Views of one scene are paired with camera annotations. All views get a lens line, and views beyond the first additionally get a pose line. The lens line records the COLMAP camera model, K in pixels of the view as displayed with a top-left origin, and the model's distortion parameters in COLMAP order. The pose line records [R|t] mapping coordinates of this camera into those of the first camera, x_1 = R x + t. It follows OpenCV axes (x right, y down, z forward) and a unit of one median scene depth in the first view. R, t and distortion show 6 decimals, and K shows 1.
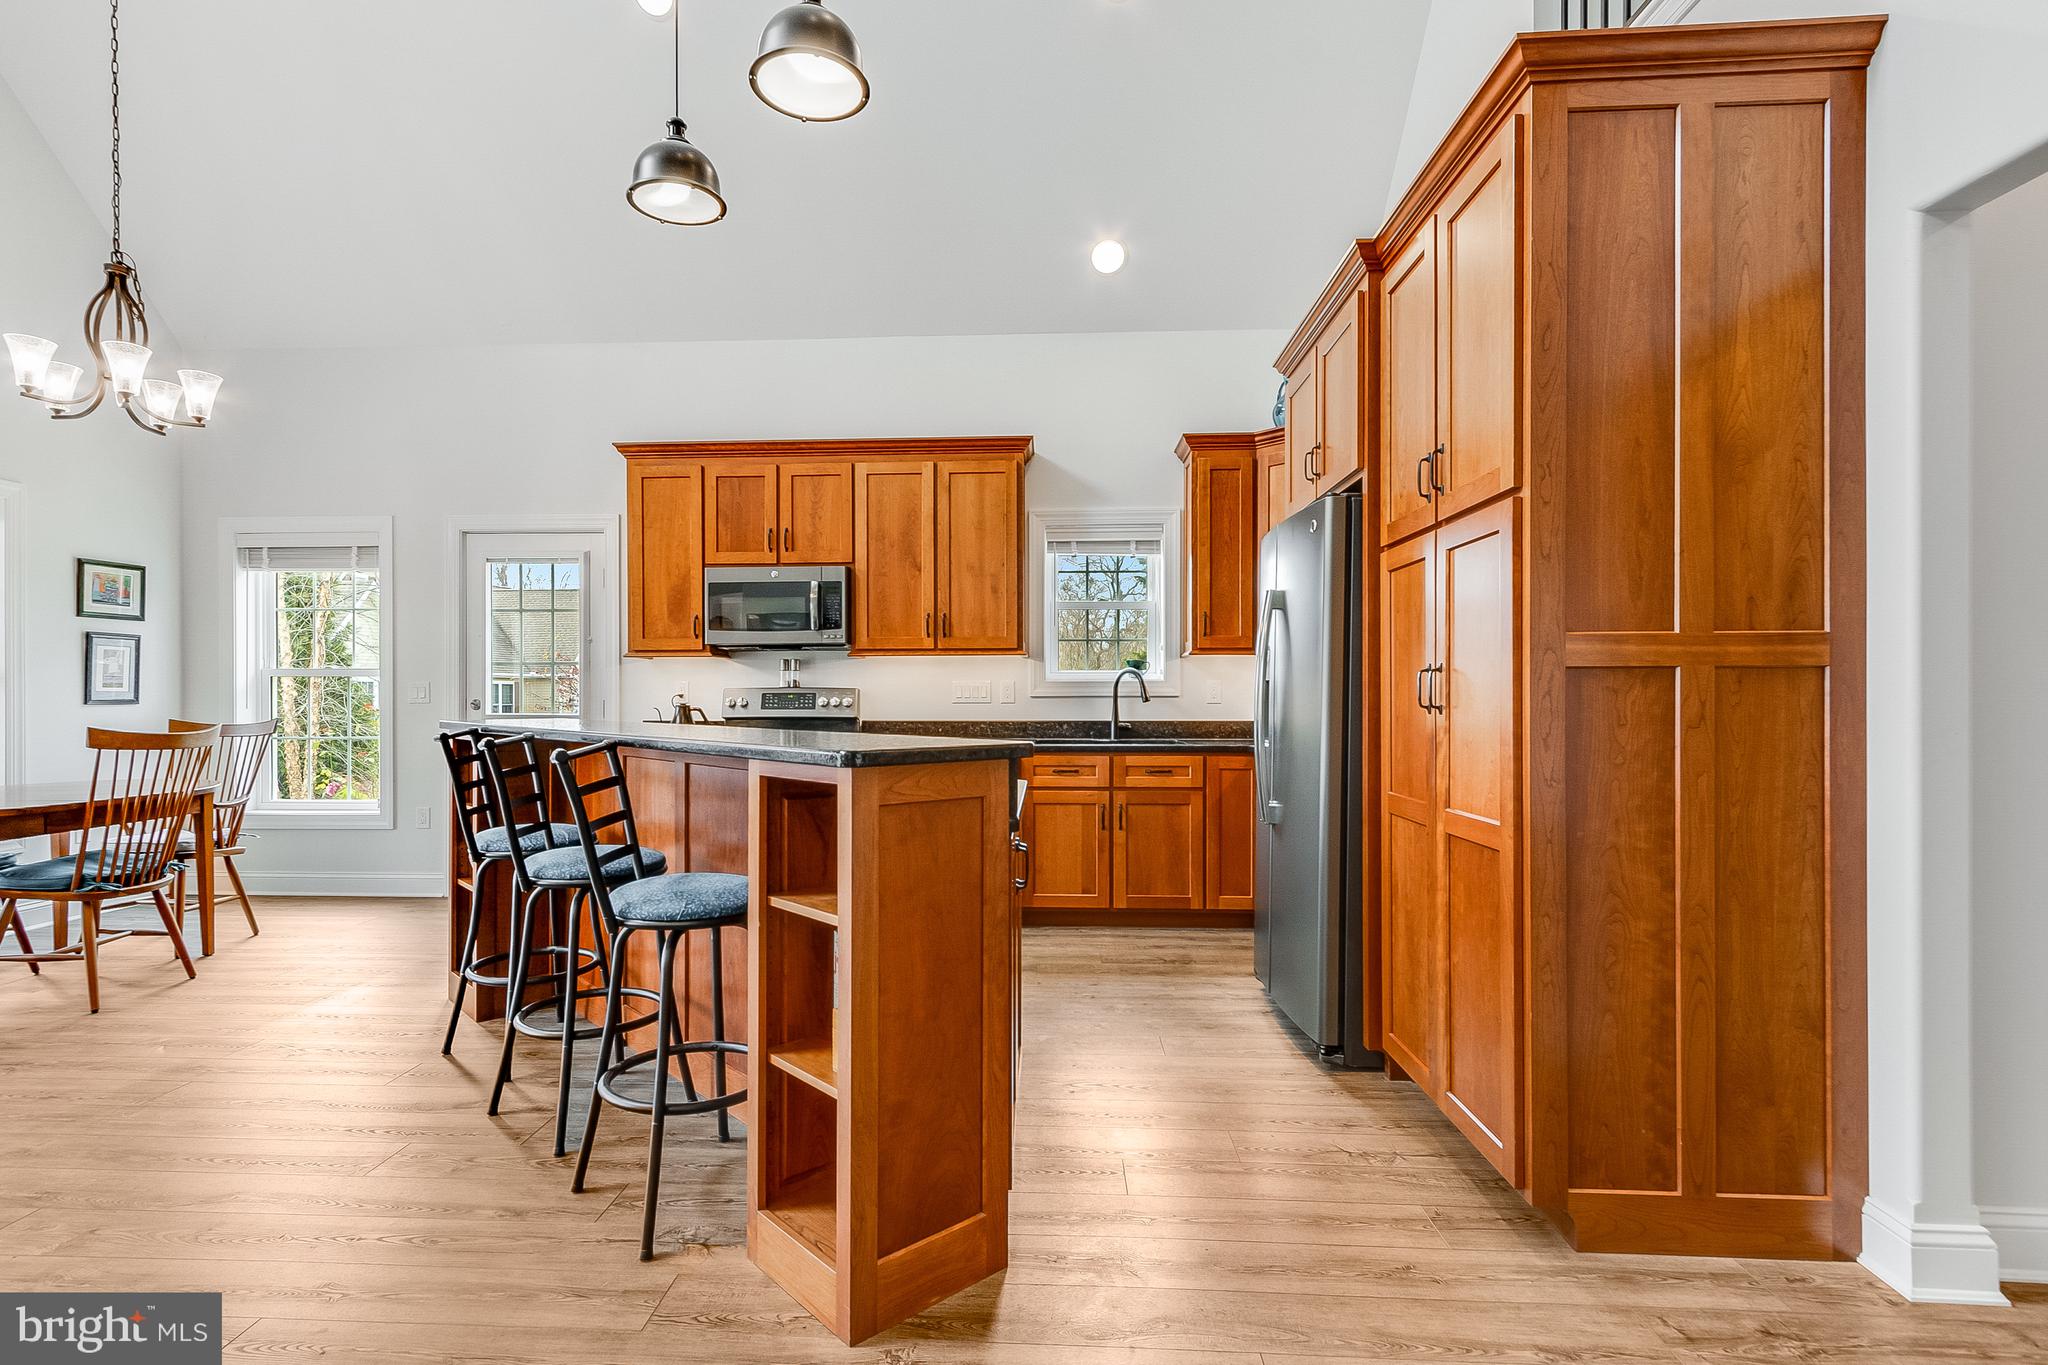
lens RADIAL K [[1014.7, 0, 1015.0], [0, 1014.7, 695.7], [0, 0, 1]] dist [0.000737, -0.000382]
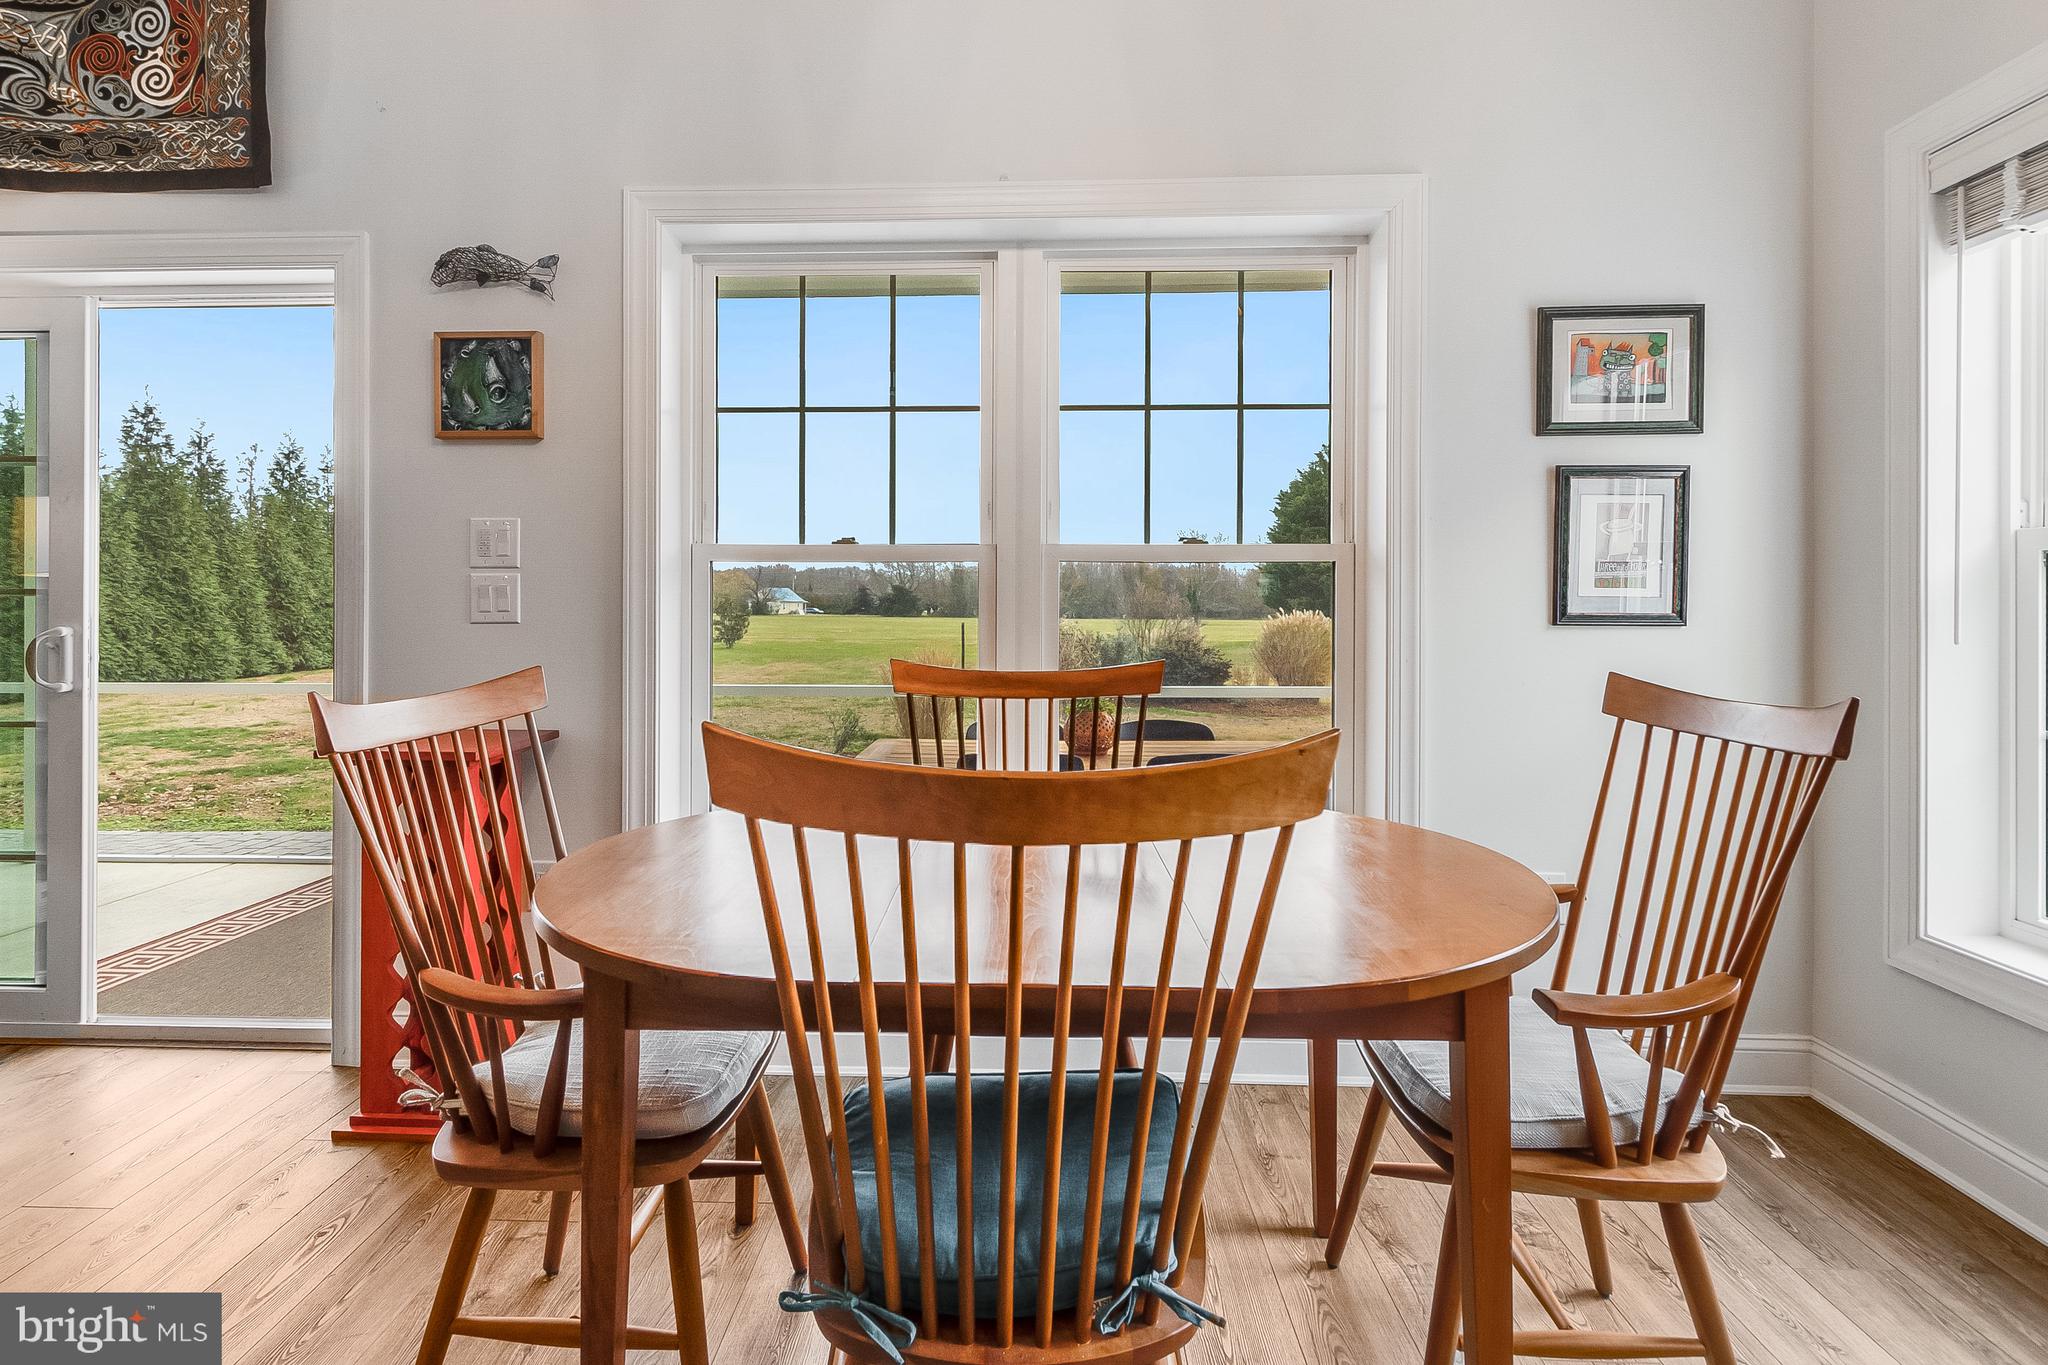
lens RADIAL K [[1008.8, 0, 989.0], [0, 1008.8, 592.5], [0, 0, 1]] dist [-0.003099, -0.000761]
pose [[0.009719, -0.000327, -0.999953, -0.455771], [-0.002710, 0.999996, -0.000353, -0.004945], [0.999949, 0.002714, 0.009718, 0.729376]]
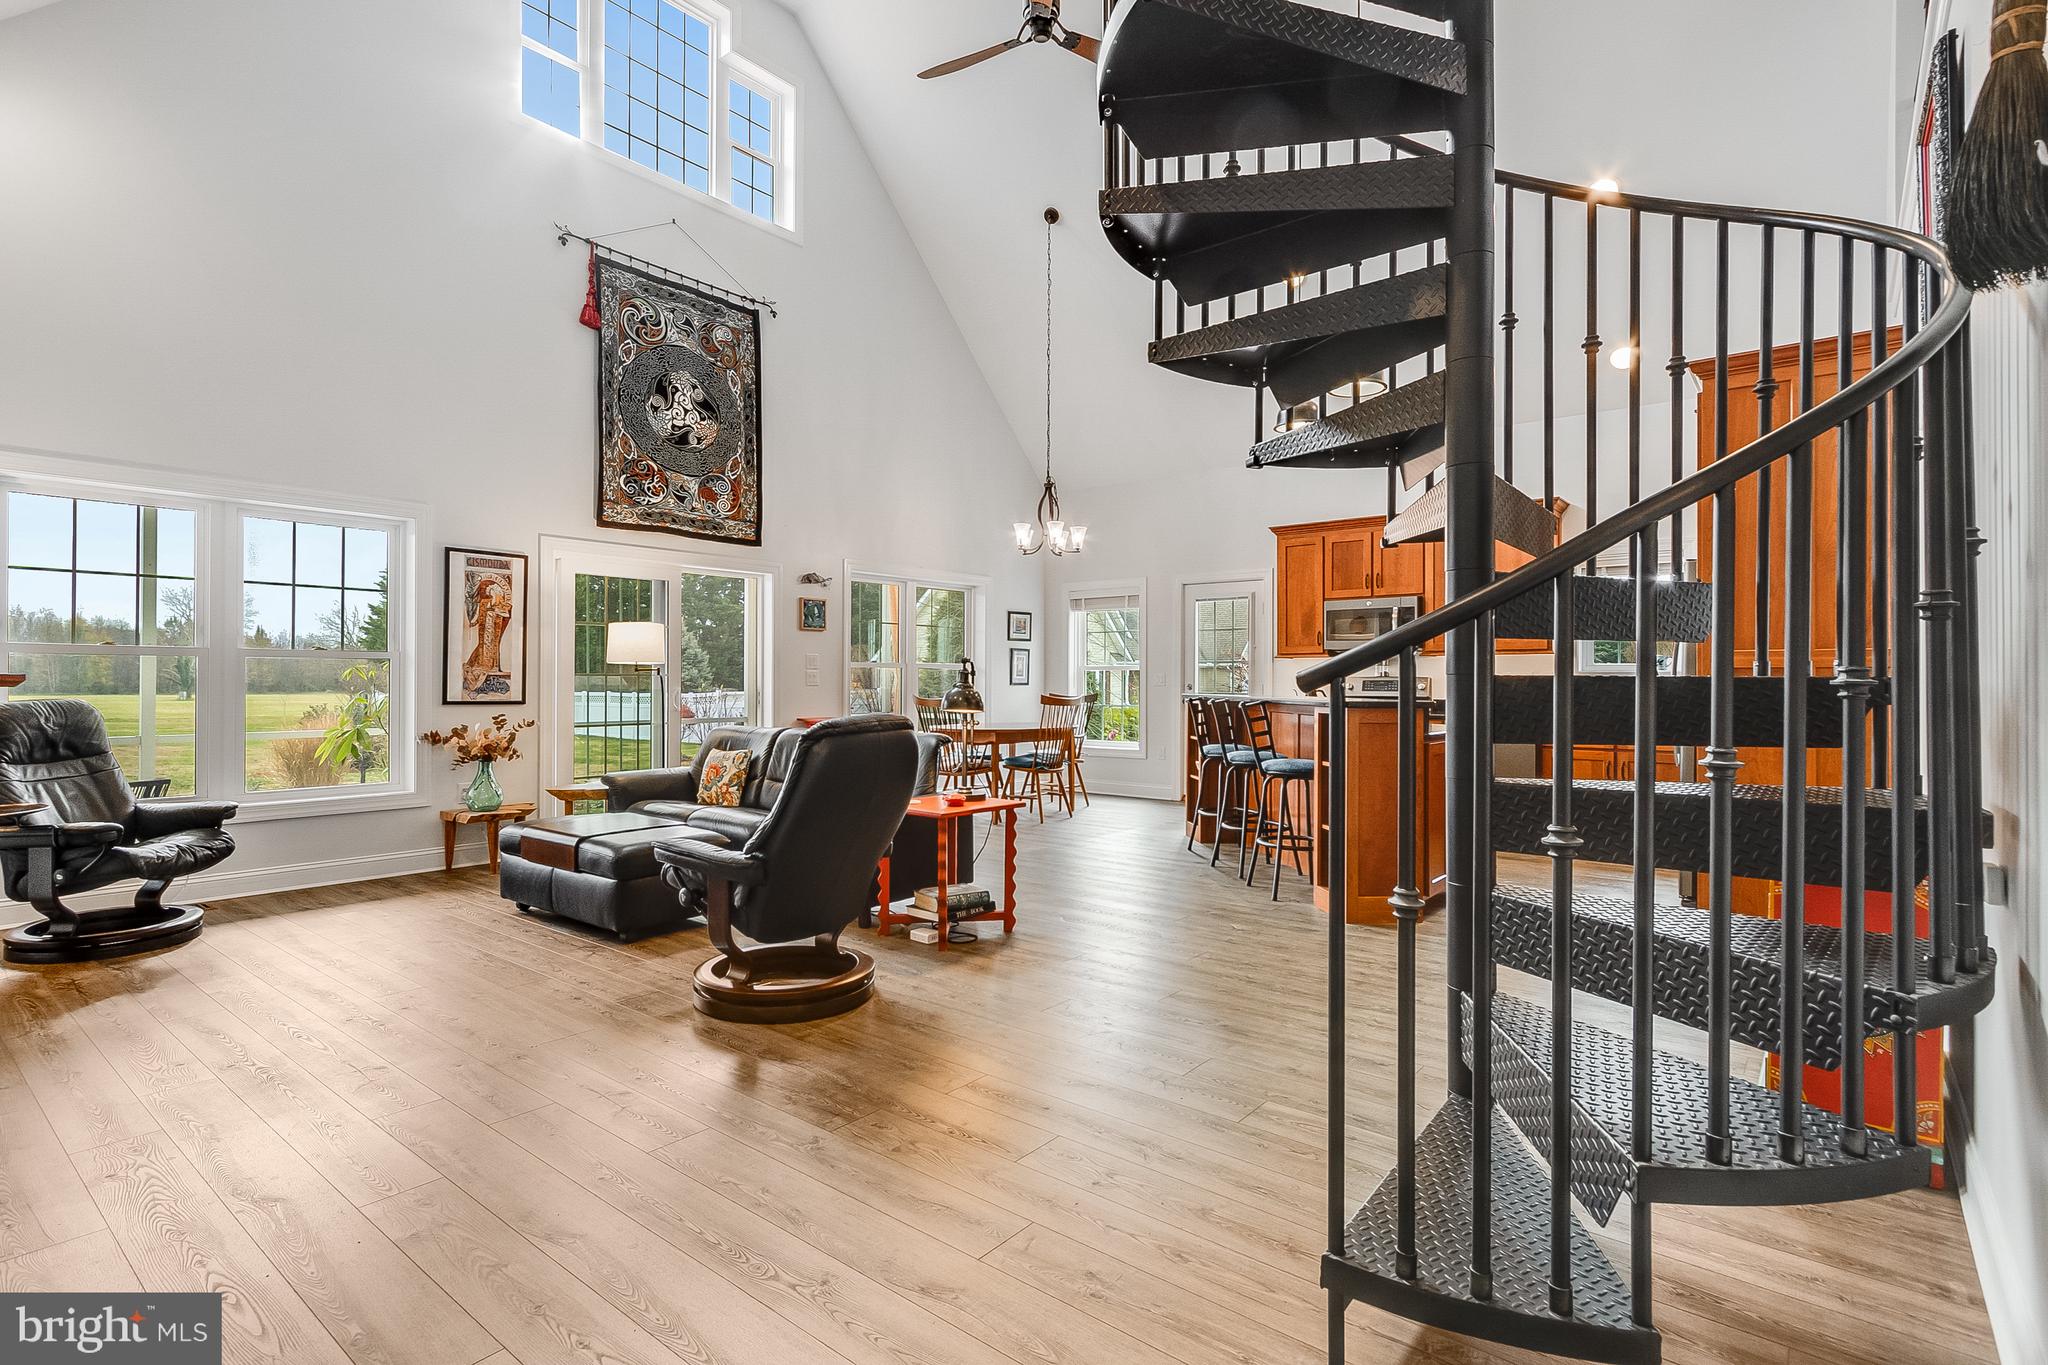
lens RADIAL K [[1002.4, 0, 990.0], [0, 1002.4, 669.9], [0, 0, 1]] dist [-0.002122, 0.000225]
pose [[0.792144, -0.003166, -0.610326, 0.234913], [-0.005354, 0.999912, -0.012135, 0.002753], [0.610311, 0.012881, 0.792057, -0.555255]]
